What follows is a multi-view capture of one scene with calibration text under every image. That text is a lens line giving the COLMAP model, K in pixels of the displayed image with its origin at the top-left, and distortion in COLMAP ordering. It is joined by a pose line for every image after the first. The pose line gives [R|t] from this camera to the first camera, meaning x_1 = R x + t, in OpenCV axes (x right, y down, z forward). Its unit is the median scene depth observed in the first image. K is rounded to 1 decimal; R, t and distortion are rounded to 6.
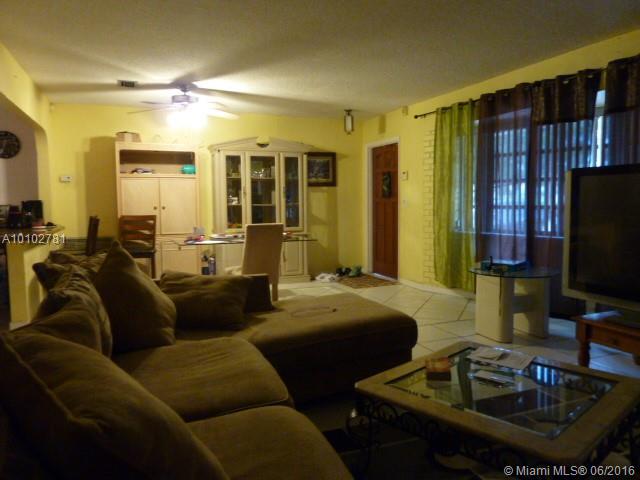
lens RADIAL K [[435.9, 0, 319.6], [0, 435.9, 222.4], [0, 0, 1]] dist [-0.001385, 0.000285]
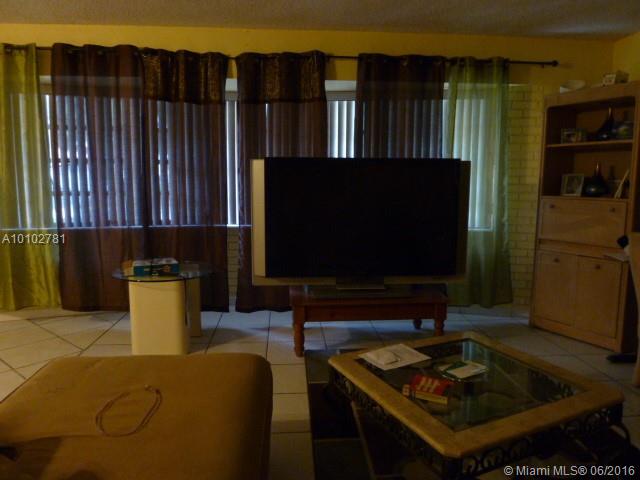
lens RADIAL K [[435.9, 0, 319.6], [0, 435.9, 222.4], [0, 0, 1]] dist [-0.001385, 0.000285]
pose [[0.371432, -0.069735, 0.925838, -0.206812], [0.042854, 0.997400, 0.057933, -0.014448], [-0.927471, 0.018158, 0.373455, 0.381619]]
